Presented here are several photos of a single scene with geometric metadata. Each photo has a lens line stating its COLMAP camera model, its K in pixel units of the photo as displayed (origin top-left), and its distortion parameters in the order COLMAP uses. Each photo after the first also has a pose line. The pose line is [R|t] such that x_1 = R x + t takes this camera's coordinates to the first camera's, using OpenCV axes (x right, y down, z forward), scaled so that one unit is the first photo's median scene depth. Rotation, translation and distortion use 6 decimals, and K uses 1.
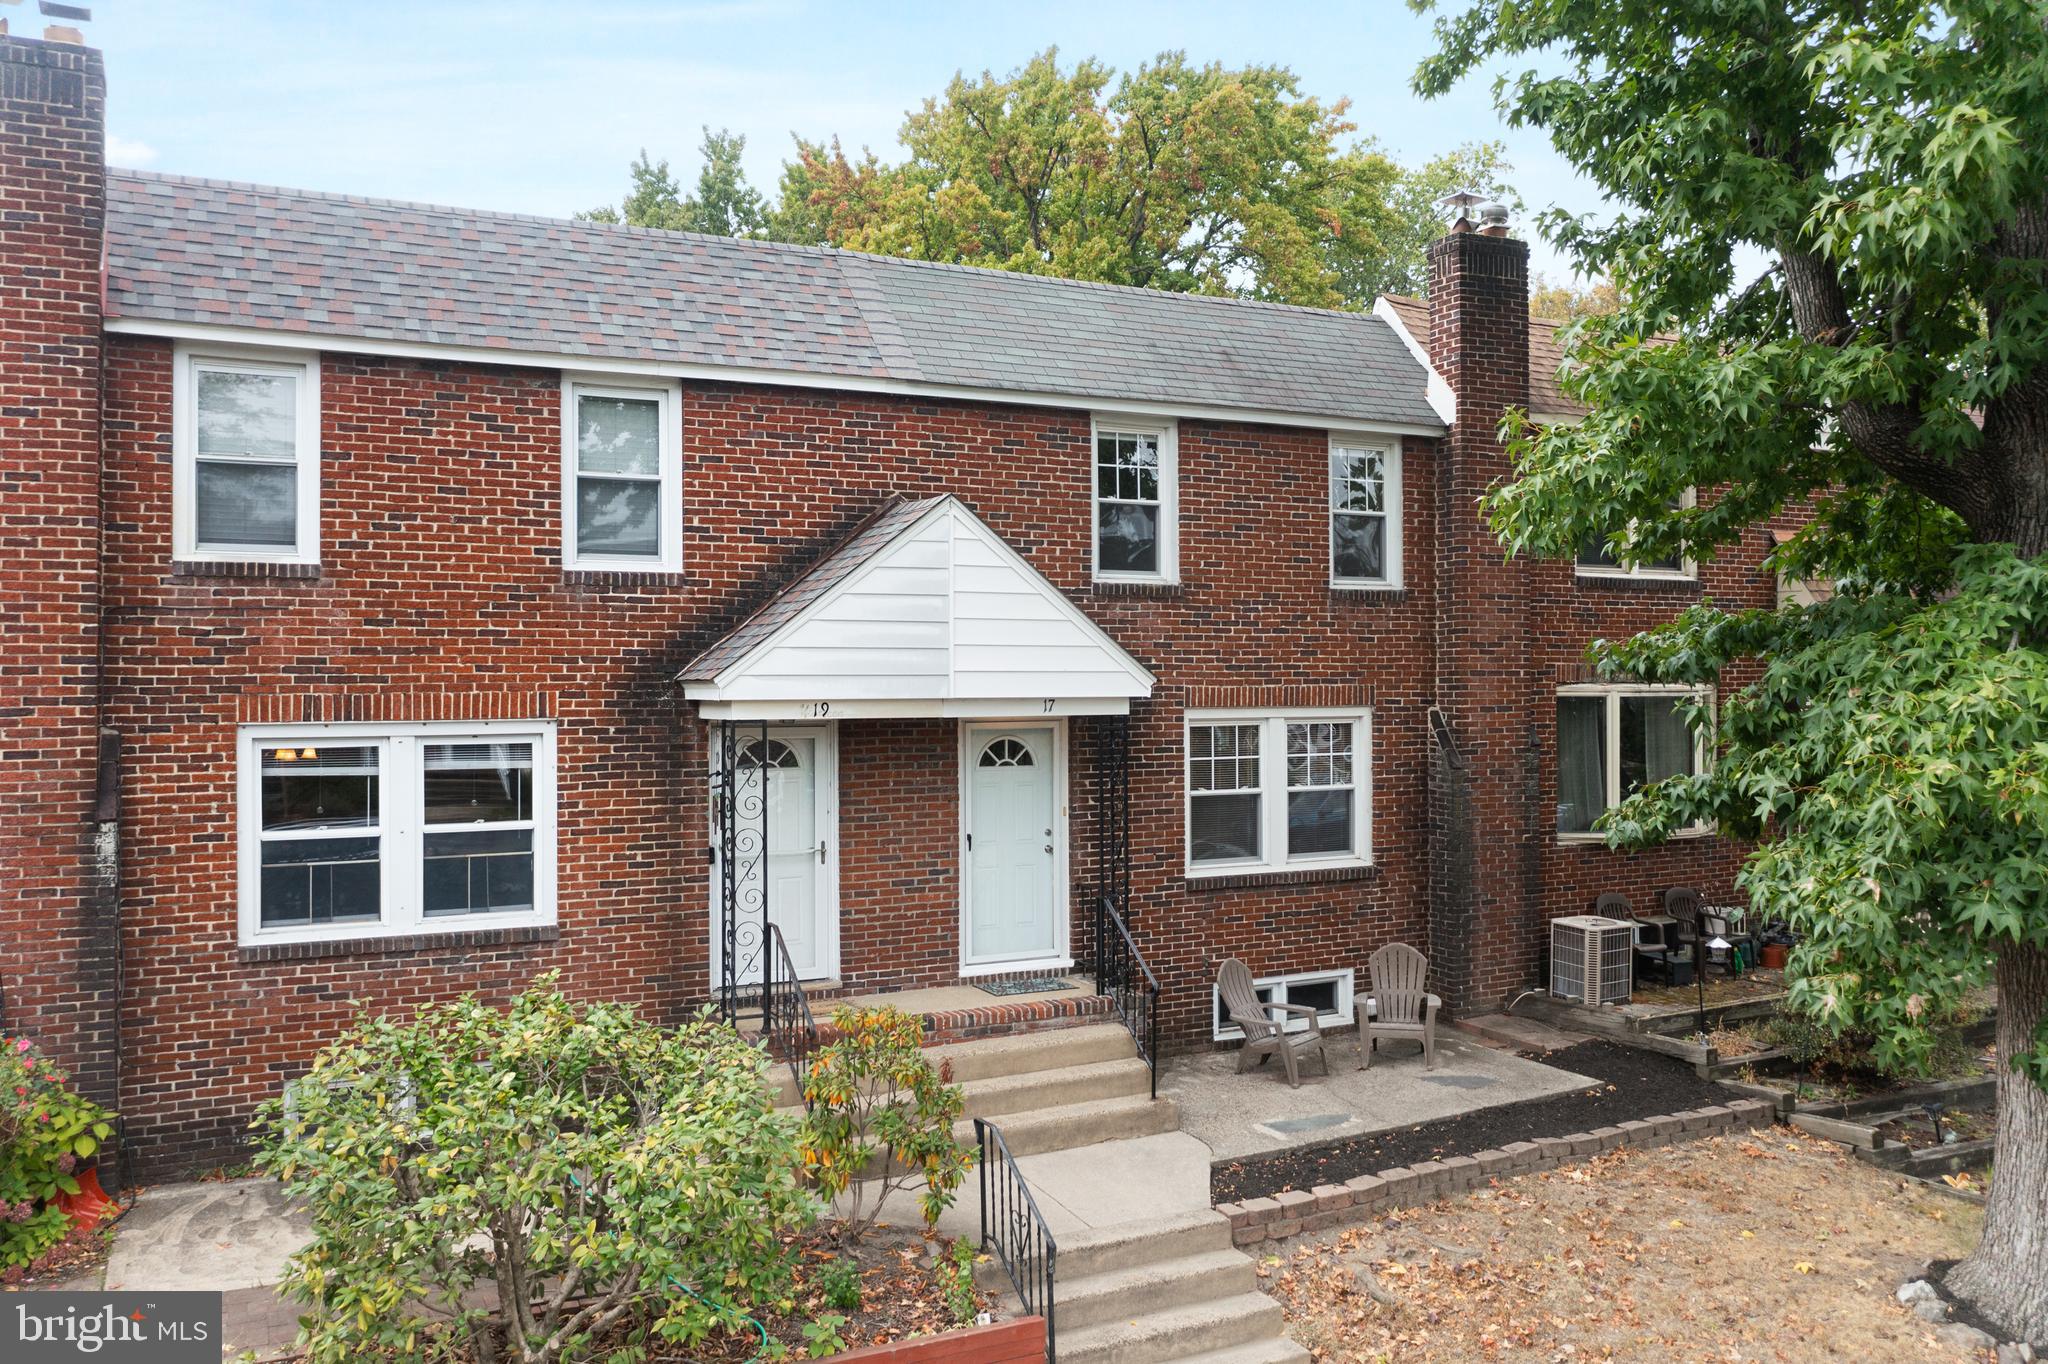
lens RADIAL K [[1654.3, 0, 1028.4], [0, 1654.3, 633.3], [0, 0, 1]] dist [-0.004944, -0.001888]
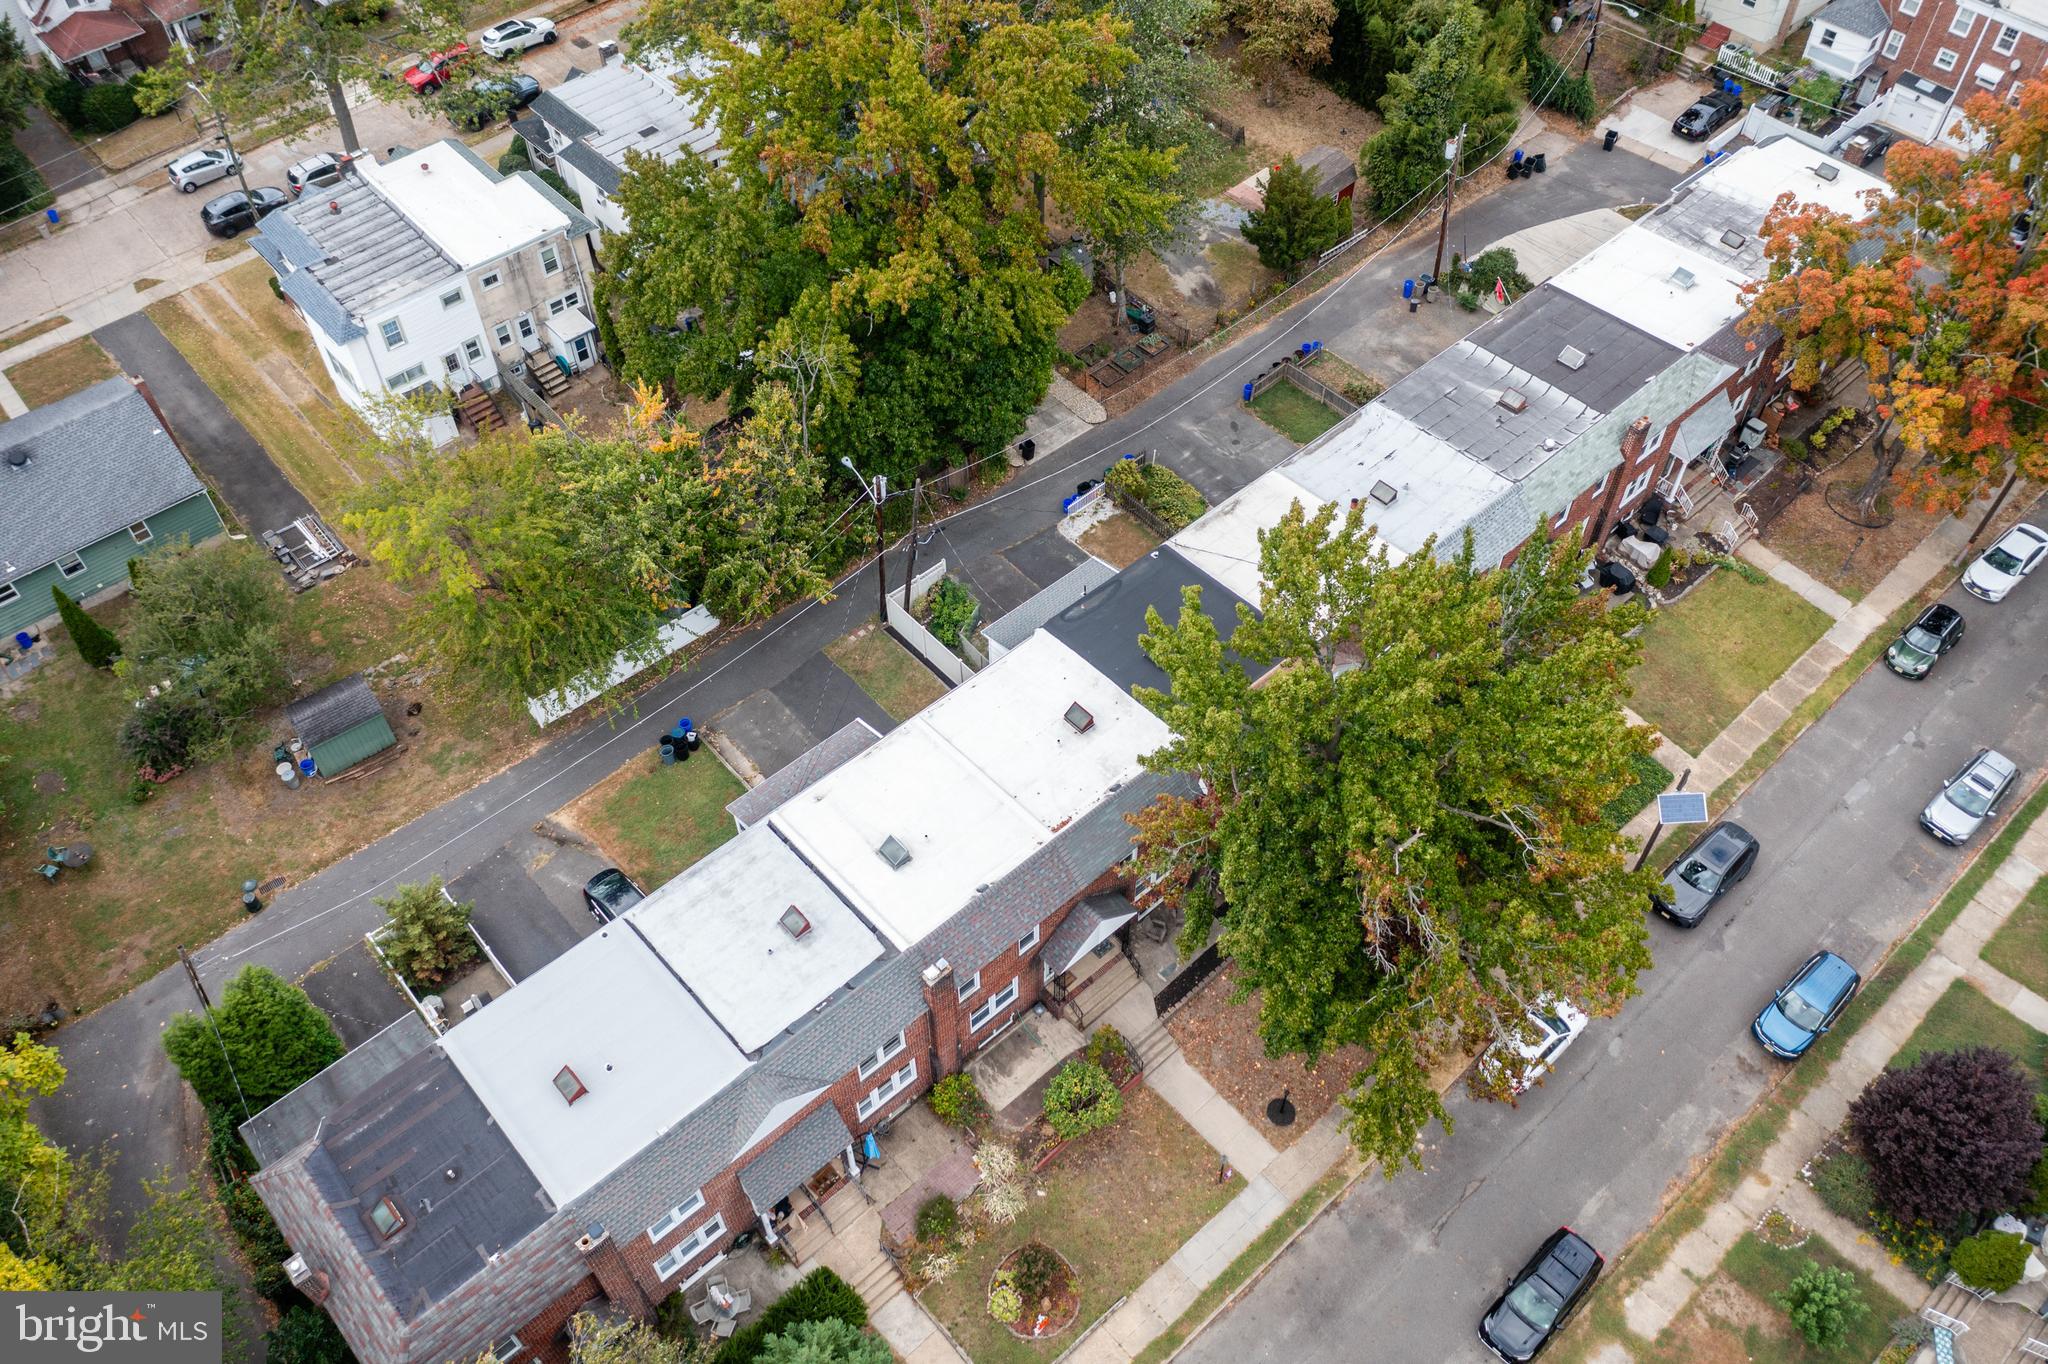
lens RADIAL K [[1618.6, 0, 1027.7], [0, 1618.6, 675.1], [0, 0, 1]] dist [-0.015744, -0.003189]
pose [[0.966360, -0.197535, 0.164704, -0.760794], [-0.005836, 0.623387, 0.781892, -3.592914], [-0.257126, -0.756550, 0.601264, -0.954600]]
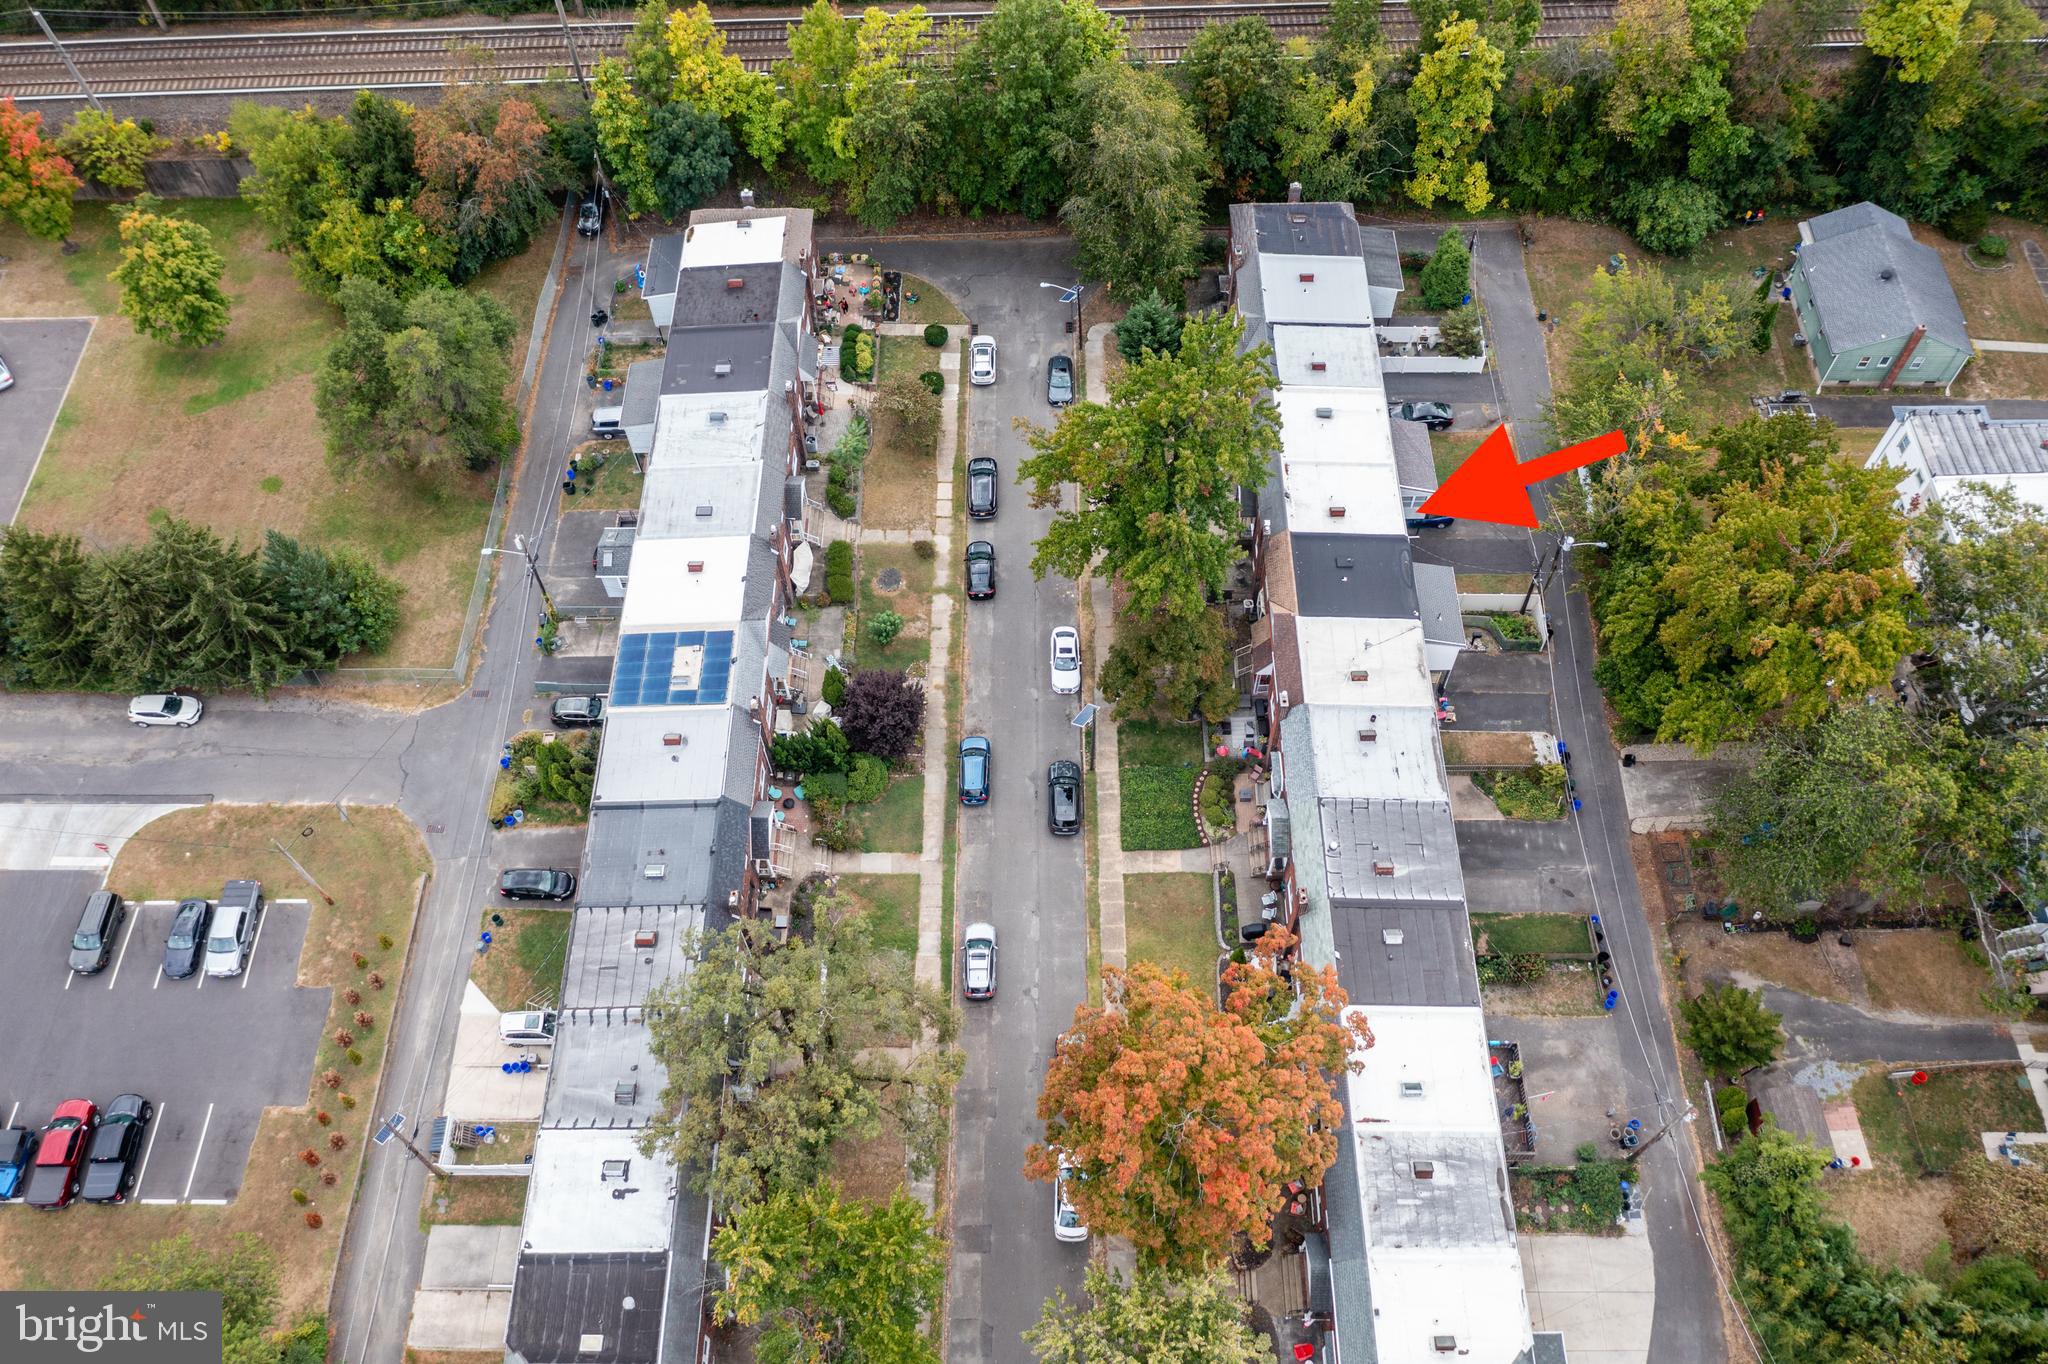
lens RADIAL K [[1618.6, 0, 1027.7], [0, 1618.6, 675.1], [0, 0, 1]] dist [-0.015744, -0.003189]
pose [[-0.455170, 0.758269, -0.466742, 4.812703], [0.034234, 0.538707, 0.841798, -6.227823], [0.889746, 0.367183, -0.271162, 2.506246]]
